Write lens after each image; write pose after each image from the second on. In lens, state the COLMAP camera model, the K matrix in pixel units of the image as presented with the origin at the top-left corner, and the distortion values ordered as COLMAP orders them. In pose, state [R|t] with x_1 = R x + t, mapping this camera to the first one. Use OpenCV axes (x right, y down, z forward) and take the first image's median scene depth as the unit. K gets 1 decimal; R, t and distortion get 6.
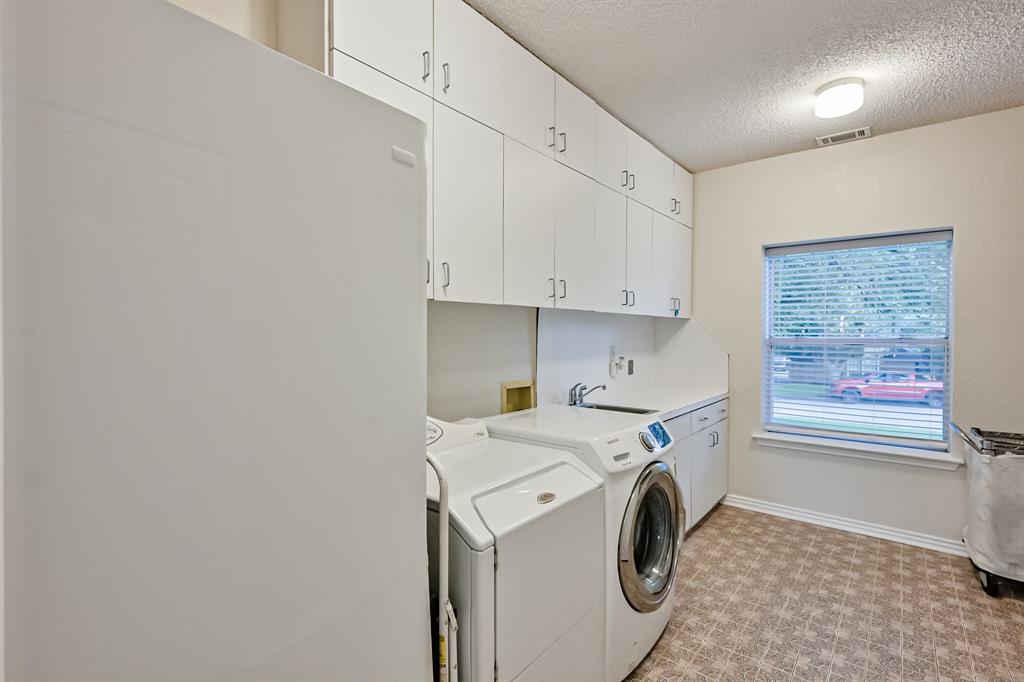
lens RADIAL K [[472.2, 0, 512.0], [0, 472.2, 341.0], [0, 0, 1]] dist [-0.000863, 0.000402]
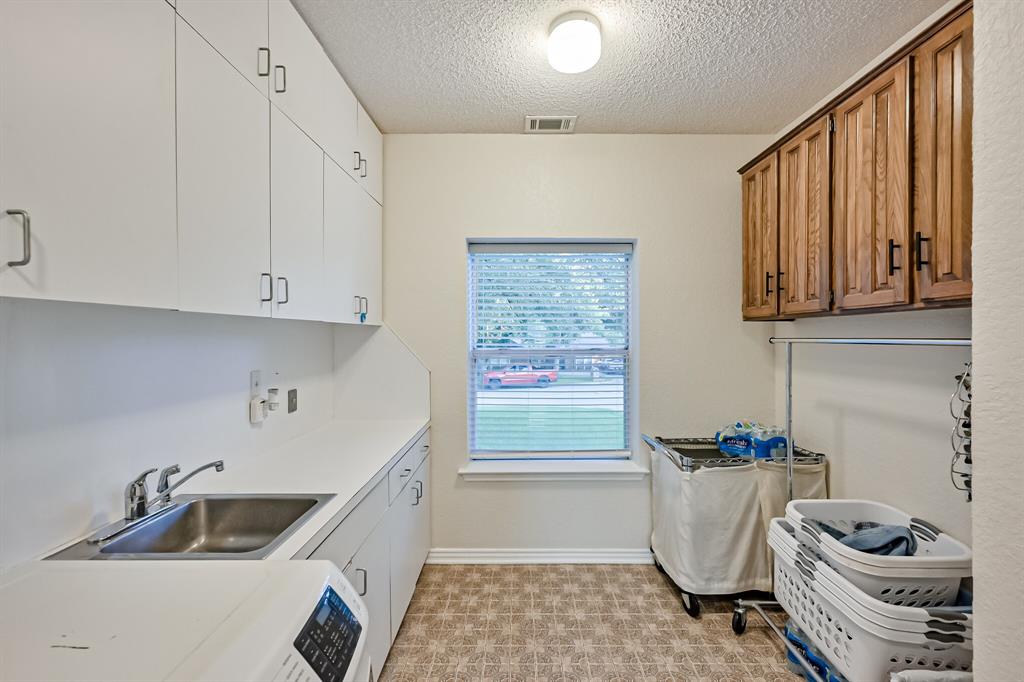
lens RADIAL K [[425.1, 0, 517.2], [0, 425.1, 338.1], [0, 0, 1]] dist [-0.000608, 0.000252]
pose [[0.771064, -0.007212, 0.636717, 0.146784], [0.014384, 0.999878, -0.006094, -0.026866], [-0.636595, 0.013857, 0.771074, 0.439714]]
